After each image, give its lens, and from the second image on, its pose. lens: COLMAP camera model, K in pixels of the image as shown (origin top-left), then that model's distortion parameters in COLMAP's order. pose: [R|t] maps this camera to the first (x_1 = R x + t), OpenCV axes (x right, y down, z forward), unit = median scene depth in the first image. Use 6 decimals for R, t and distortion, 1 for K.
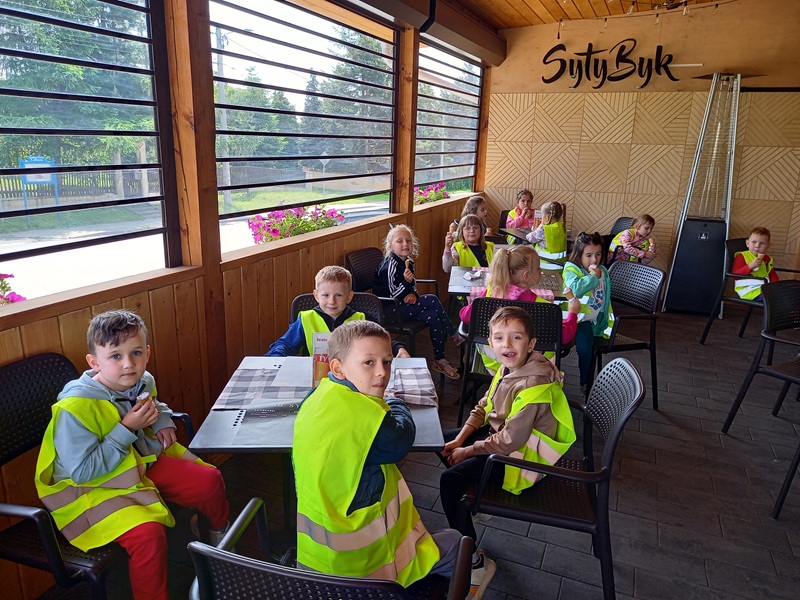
lens RADIAL K [[600.4, 0, 400.0], [0, 600.4, 300.0], [0, 0, 1]] dist [0.048334, -0.013115]
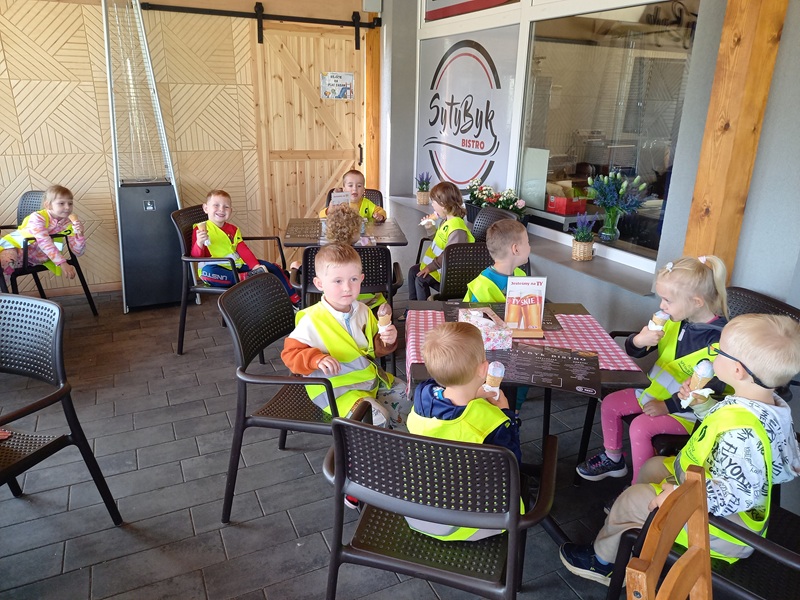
lens RADIAL K [[600.4, 0, 400.0], [0, 600.4, 300.0], [0, 0, 1]] dist [0.048334, -0.013115]
pose [[0.693461, -0.252503, 0.674799, 0.180866], [0.206805, 0.966925, 0.149288, -0.040575], [-0.690176, 0.036026, 0.722744, 0.254637]]
